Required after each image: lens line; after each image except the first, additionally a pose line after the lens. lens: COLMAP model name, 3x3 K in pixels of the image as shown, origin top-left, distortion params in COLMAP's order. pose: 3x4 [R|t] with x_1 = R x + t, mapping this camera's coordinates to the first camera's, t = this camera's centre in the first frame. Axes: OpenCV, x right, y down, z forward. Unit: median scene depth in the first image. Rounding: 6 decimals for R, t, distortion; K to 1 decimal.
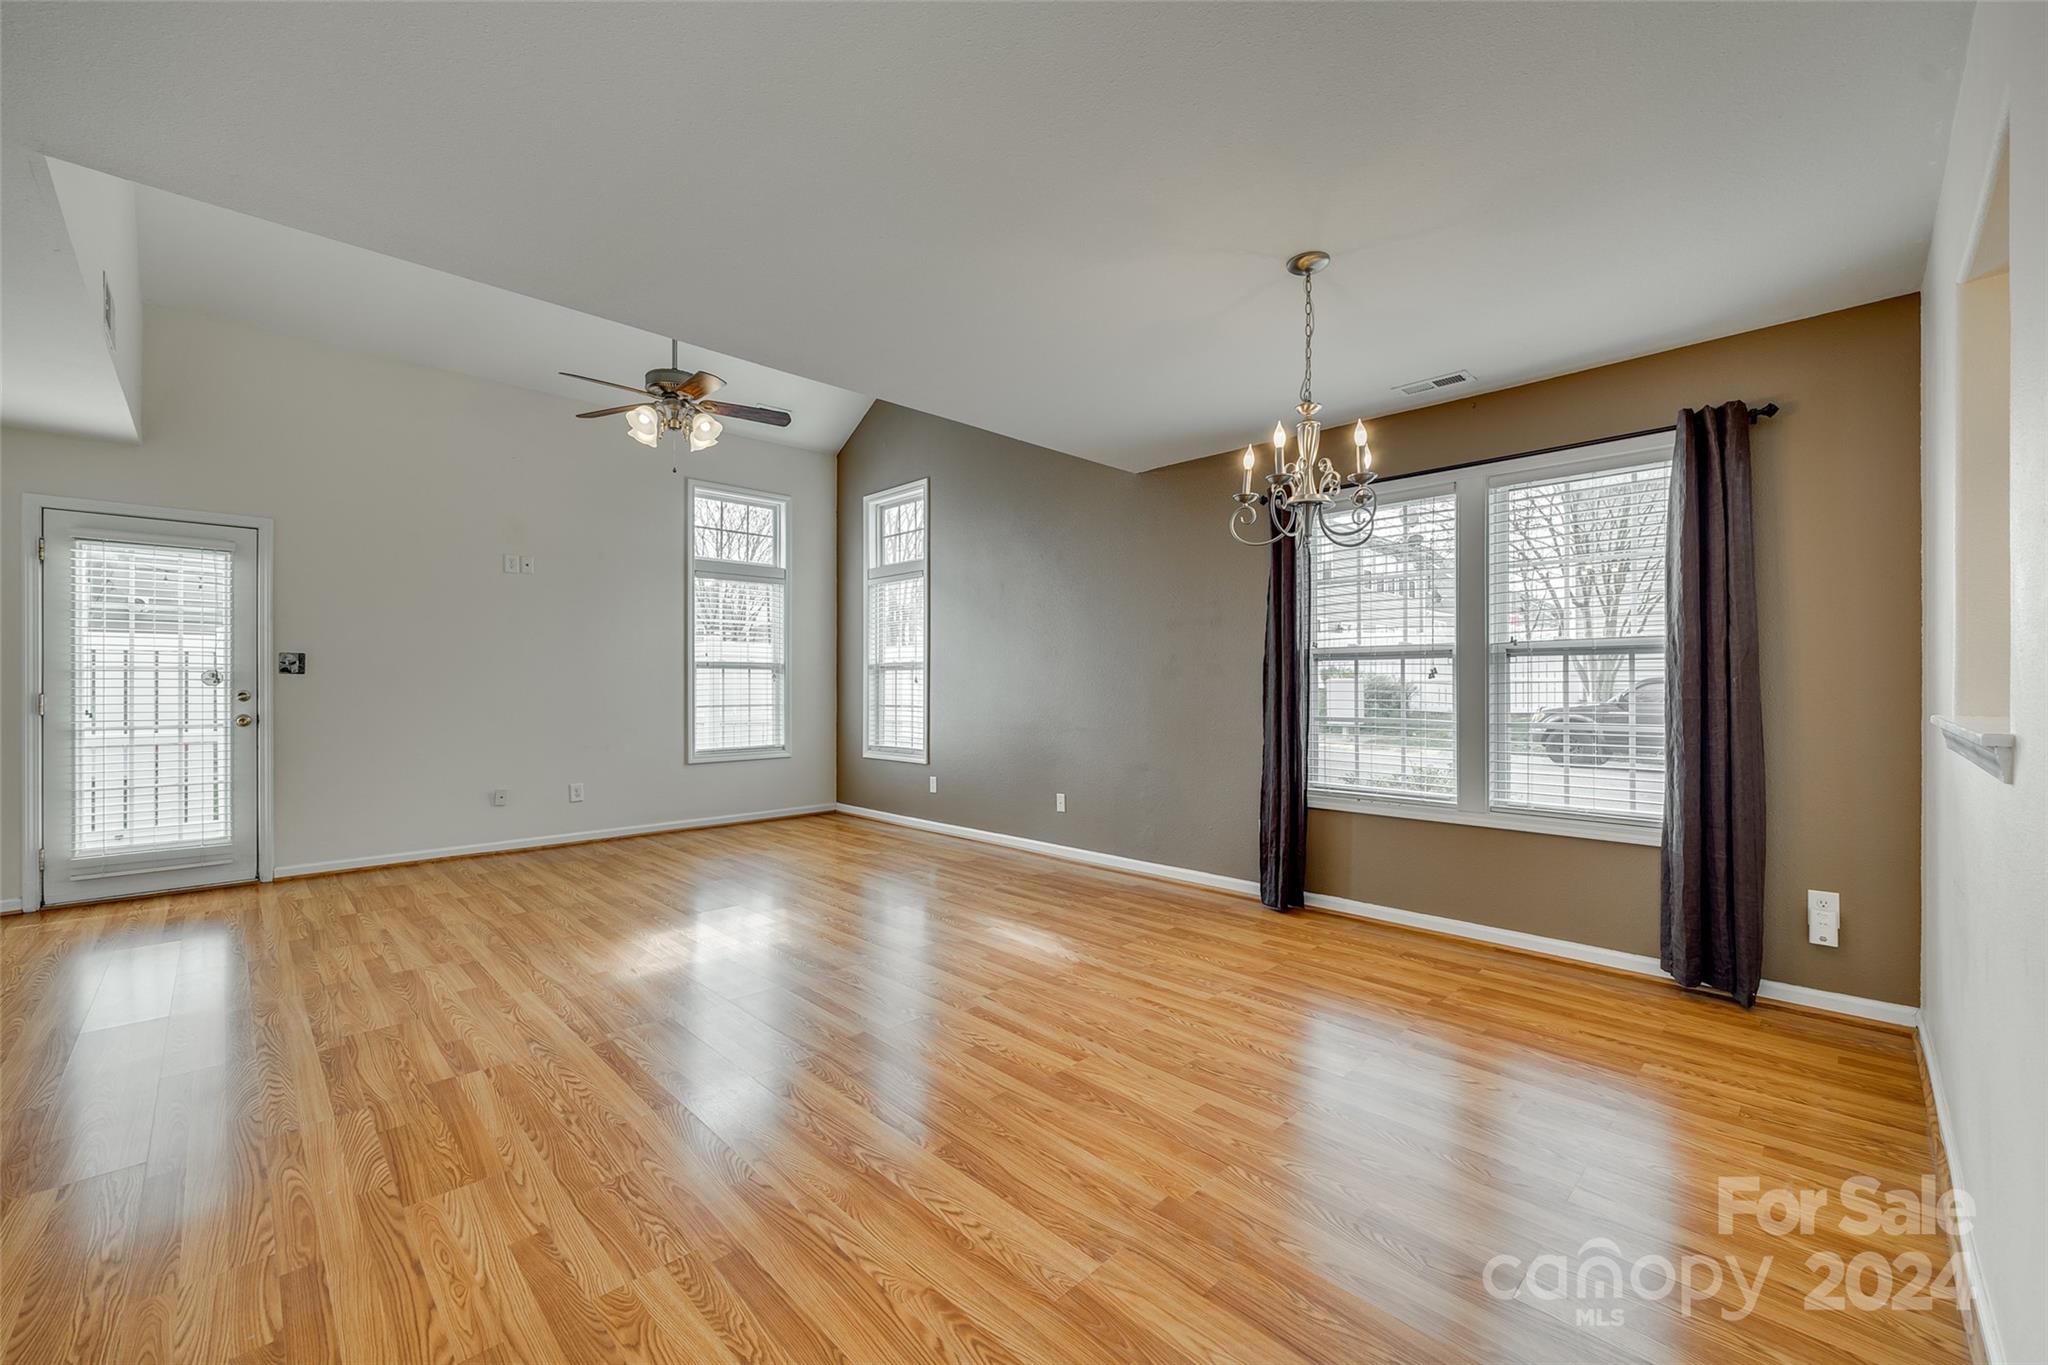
lens RADIAL K [[840.8, 0, 1033.0], [0, 840.8, 694.2], [0, 0, 1]] dist [-0.001291, 0.000725]
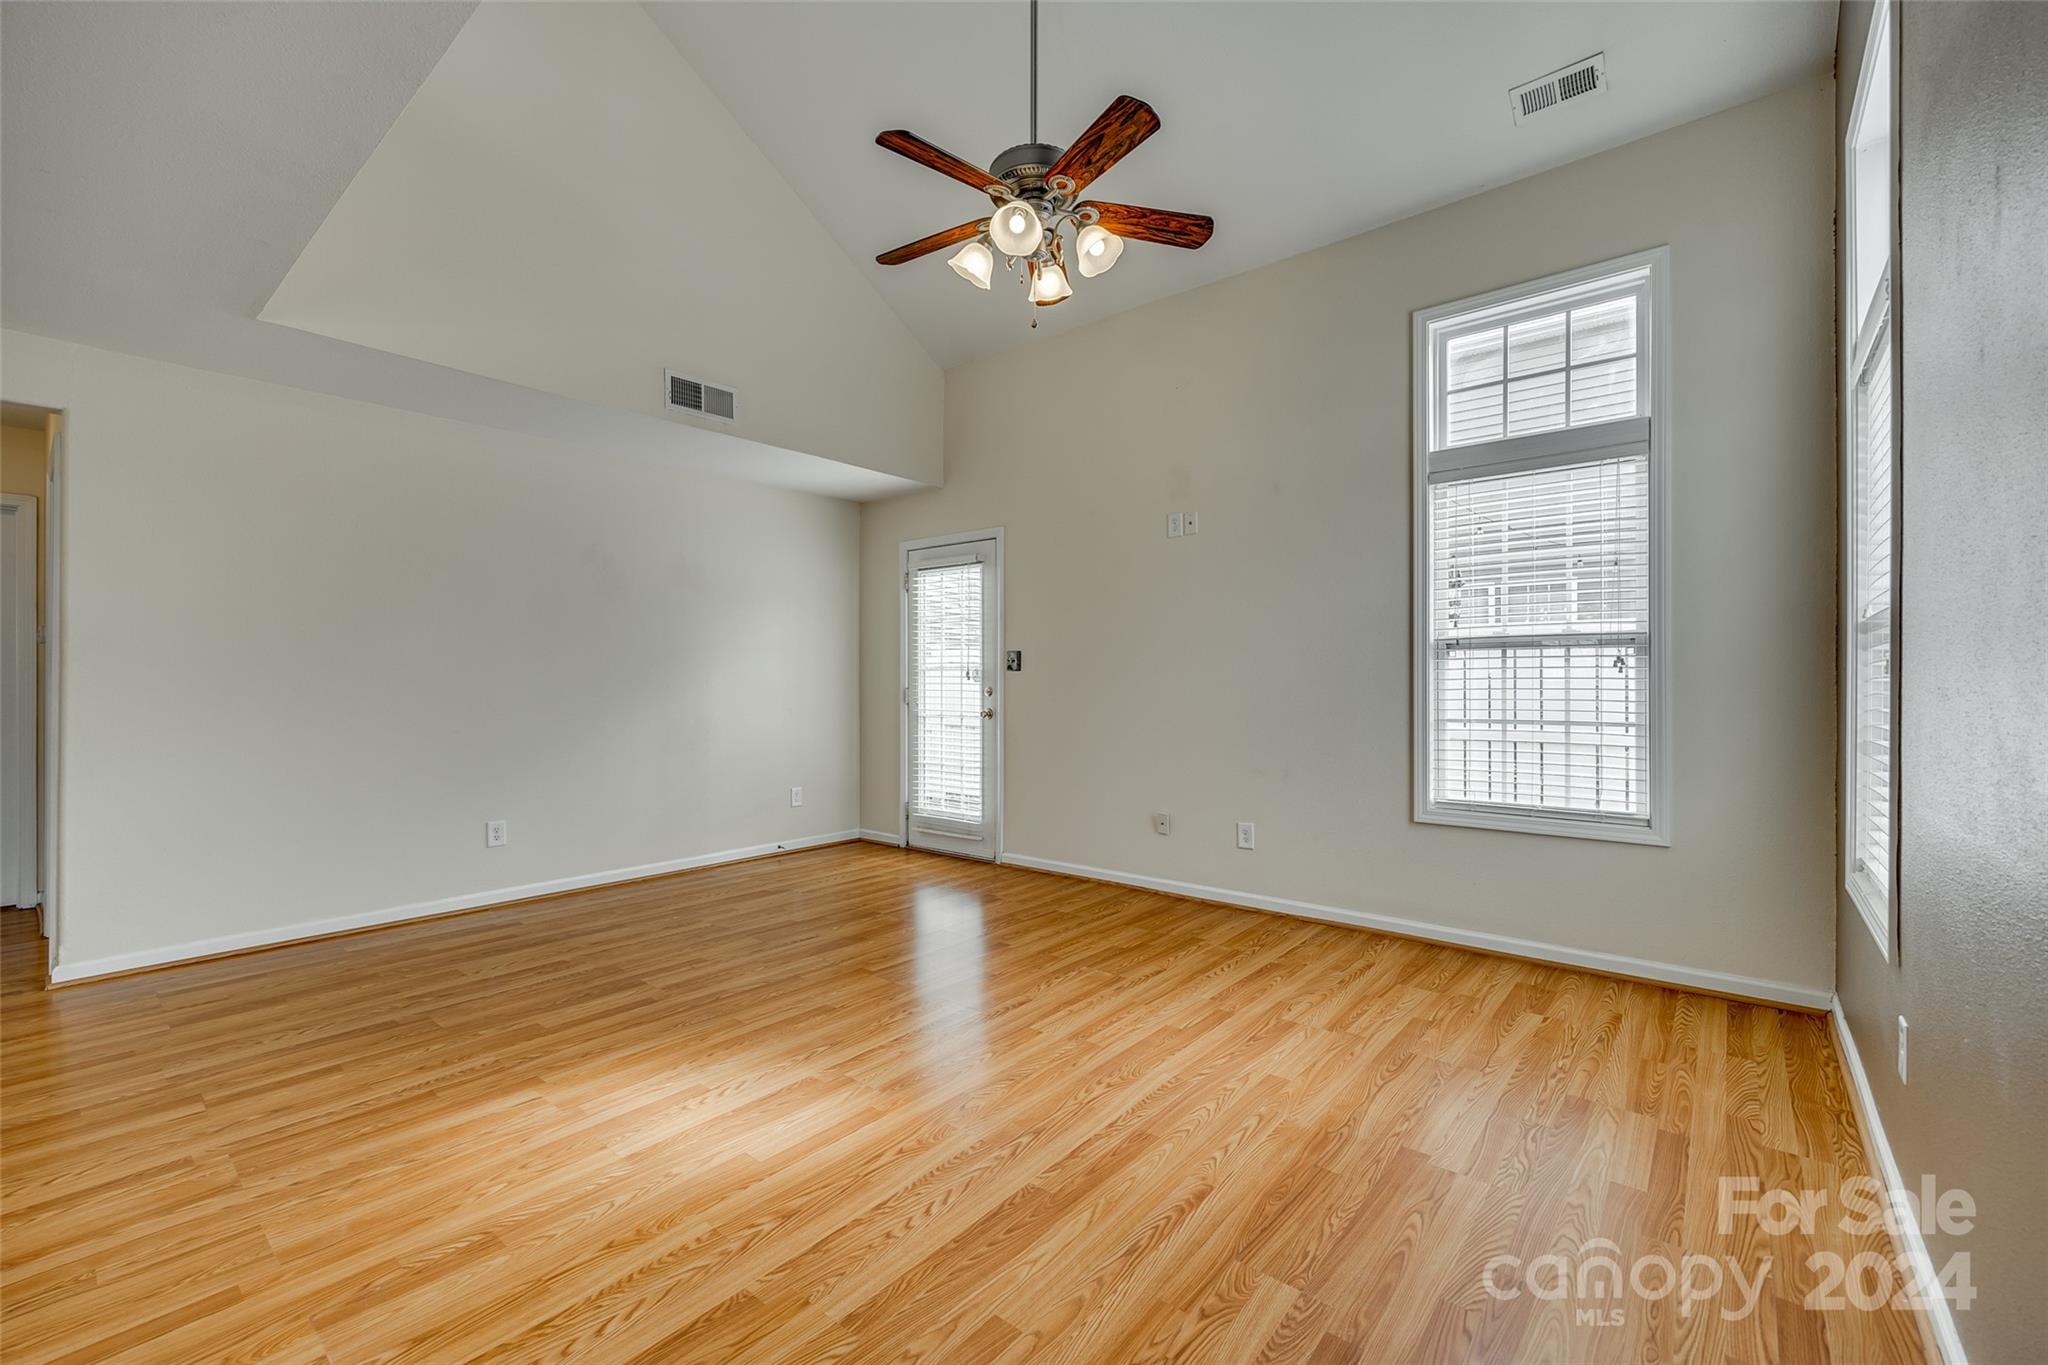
lens RADIAL K [[840.8, 0, 1034.6], [0, 840.8, 689.4], [0, 0, 1]] dist [-0.001291, 0.000725]
pose [[0.117823, 0.007815, -0.993004, 0.168552], [-0.009353, 0.999933, 0.006760, -0.009193], [0.992991, 0.008491, 0.117888, 0.957798]]
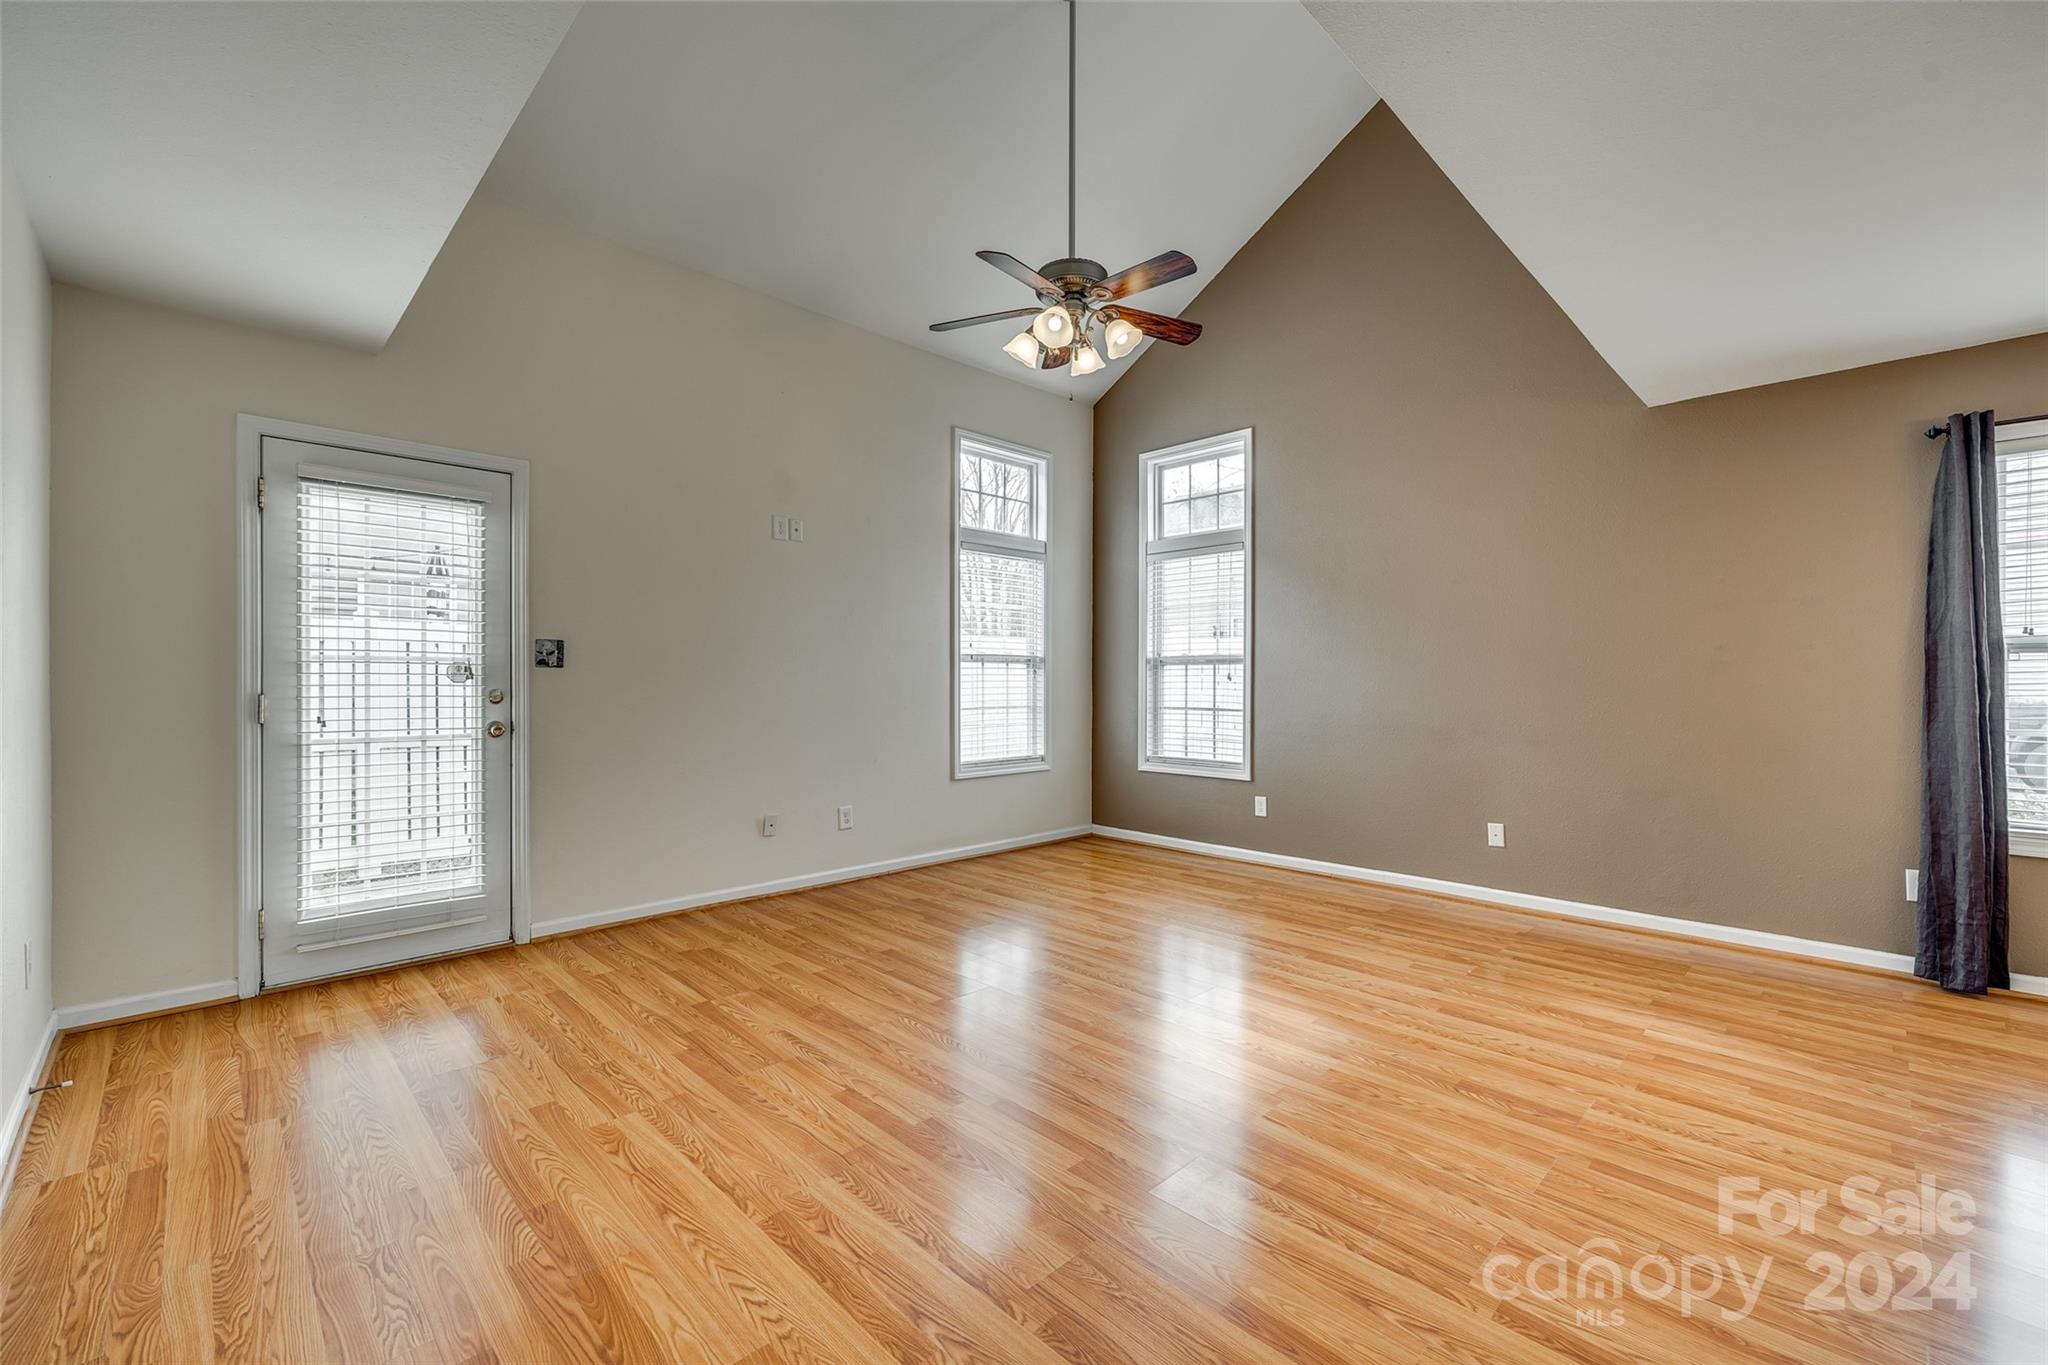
lens RADIAL K [[840.8, 0, 1015.2], [0, 840.8, 698.0], [0, 0, 1]] dist [-0.001291, 0.000725]
pose [[0.999998, 0.001790, -0.000098, -0.491835], [-0.001790, 0.999964, 0.008240, -0.004134], [0.000113, -0.008240, 0.999966, 0.259895]]
